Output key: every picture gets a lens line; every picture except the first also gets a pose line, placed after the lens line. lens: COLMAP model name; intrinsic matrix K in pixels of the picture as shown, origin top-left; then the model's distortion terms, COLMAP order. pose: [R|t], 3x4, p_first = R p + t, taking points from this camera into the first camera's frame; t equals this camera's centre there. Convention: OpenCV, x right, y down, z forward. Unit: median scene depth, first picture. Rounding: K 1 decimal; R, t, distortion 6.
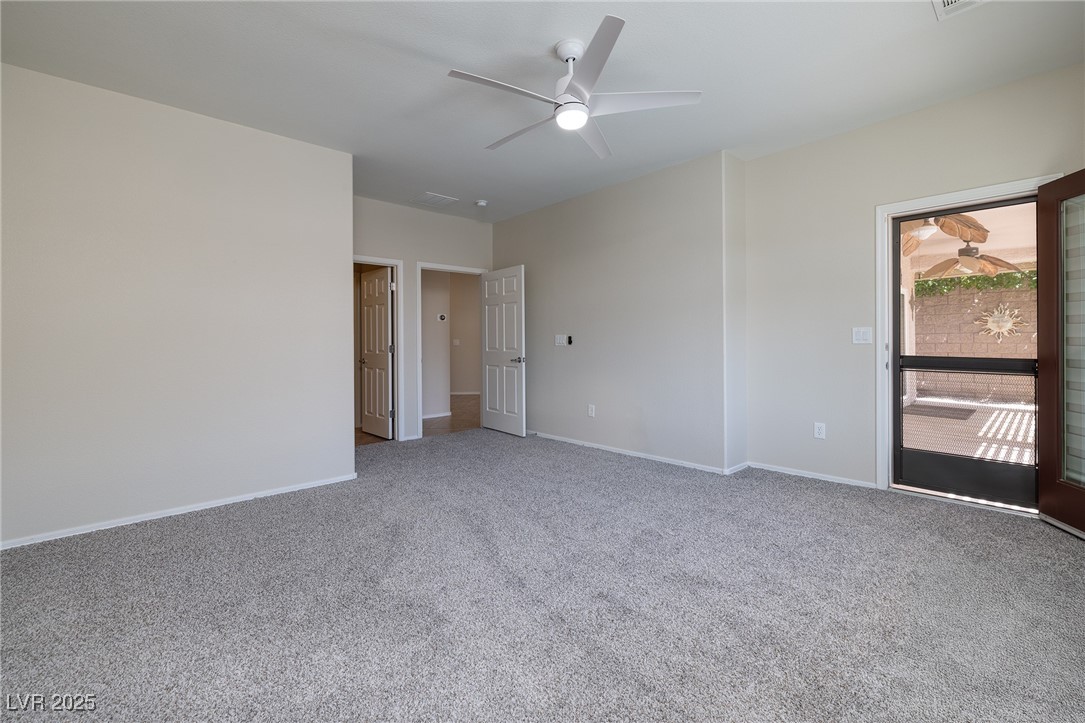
lens RADIAL K [[464.1, 0, 549.2], [0, 464.1, 354.6], [0, 0, 1]] dist [0.000858, 0.000136]
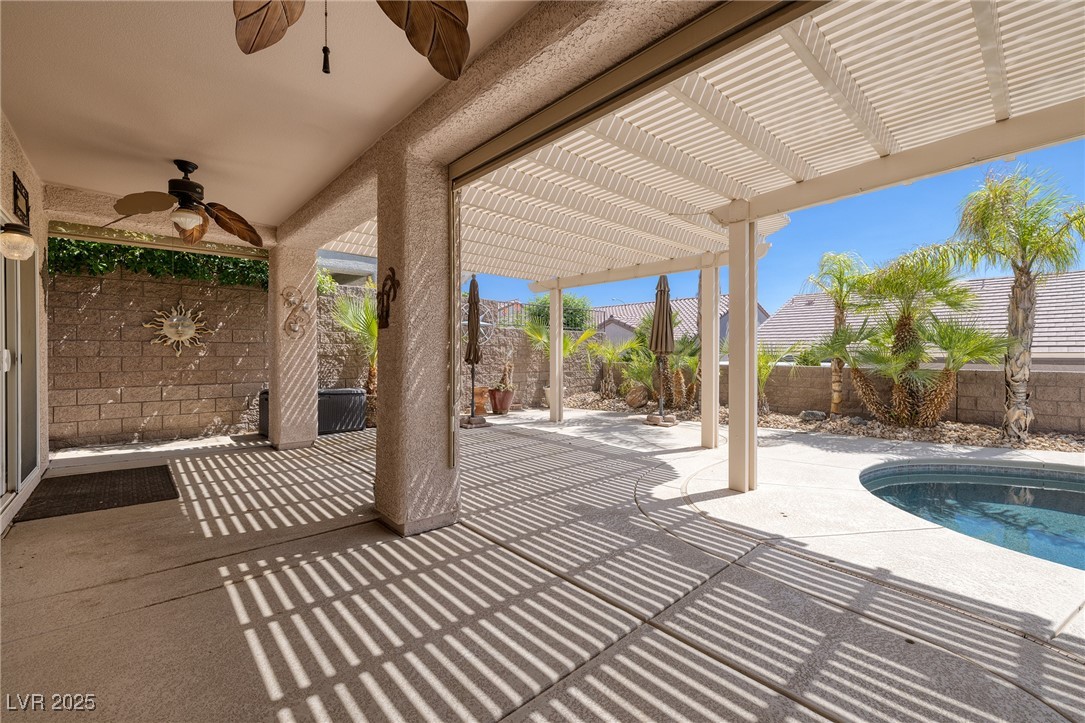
lens RADIAL K [[464.1, 0, 549.2], [0, 464.1, 354.6], [0, 0, 1]] dist [0.000858, 0.000136]
pose [[0.019942, 0.003902, 0.999794, 0.272507], [0.019874, 0.999793, -0.004299, -0.013397], [-0.999604, 0.019956, 0.019861, 0.420279]]
